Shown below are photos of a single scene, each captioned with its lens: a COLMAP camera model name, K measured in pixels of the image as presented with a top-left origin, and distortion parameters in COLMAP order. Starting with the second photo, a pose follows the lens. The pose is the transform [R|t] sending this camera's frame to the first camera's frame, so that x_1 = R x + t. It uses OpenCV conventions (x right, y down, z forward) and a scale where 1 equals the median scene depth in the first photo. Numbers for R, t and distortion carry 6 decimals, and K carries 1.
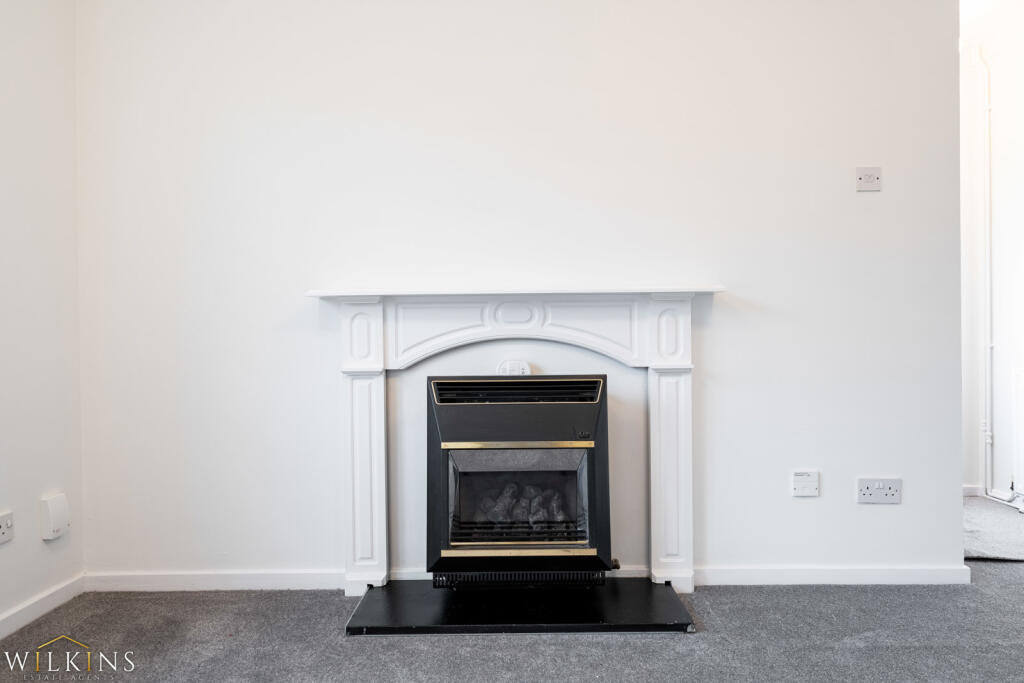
lens RADIAL K [[675.4, 0, 512.0], [0, 675.4, 341.5], [0, 0, 1]] dist [0.007091, 0.001858]
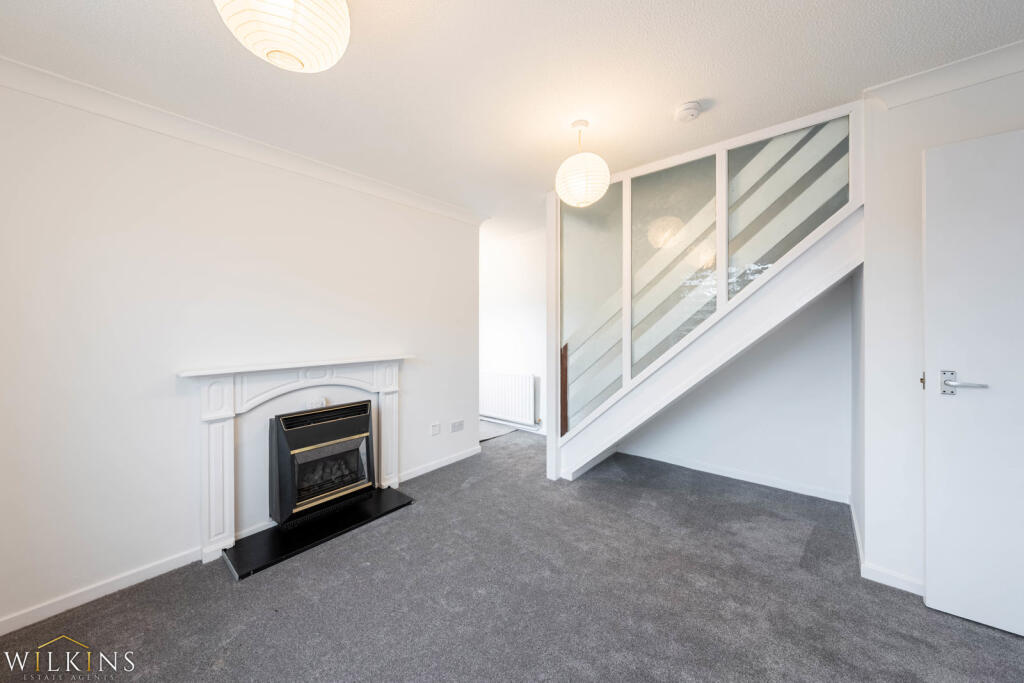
lens RADIAL K [[356.7, 0, 510.4], [0, 356.7, 326.1], [0, 0, 1]] dist [-0.000501, -0.000038]
pose [[0.647523, 0.007558, 0.762009, -0.426468], [0.006319, 0.999863, -0.015287, -0.161325], [-0.762020, 0.014714, 0.647387, -0.089687]]
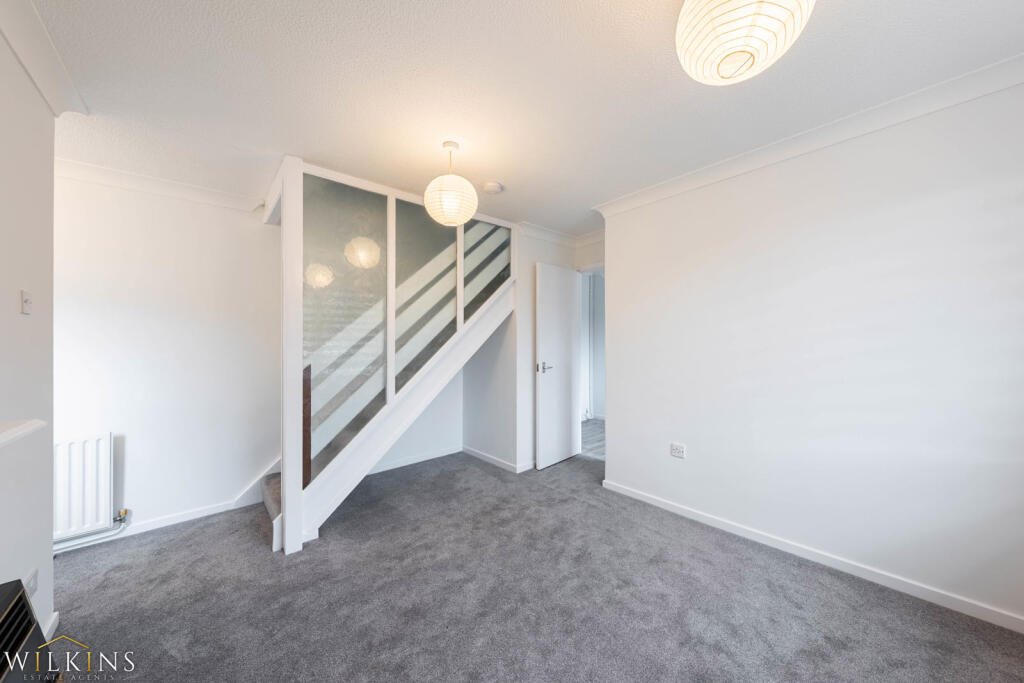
lens RADIAL K [[355.2, 0, 512.0], [0, 355.2, 341.5], [0, 0, 1]] dist [-0.000535, -0.000098]
pose [[-0.667767, 0.014710, 0.744225, -0.430296], [0.018650, 0.999821, -0.003028, -0.168030], [-0.744137, 0.011857, -0.667922, 0.842063]]
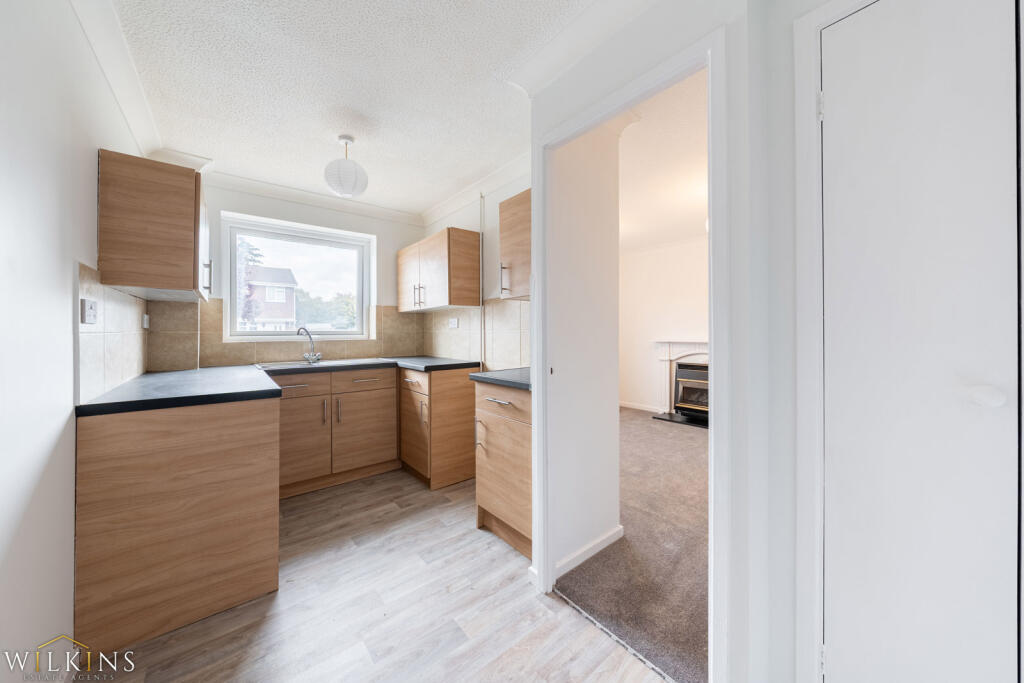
lens RADIAL K [[356.7, 0, 510.4], [0, 356.7, 326.1], [0, 0, 1]] dist [-0.000501, -0.000038]
pose [[0.640352, 0.010132, -0.768015, 0.859376], [-0.015124, 0.999885, 0.000581, -0.149756], [0.767933, 0.011243, 0.640431, -1.130194]]
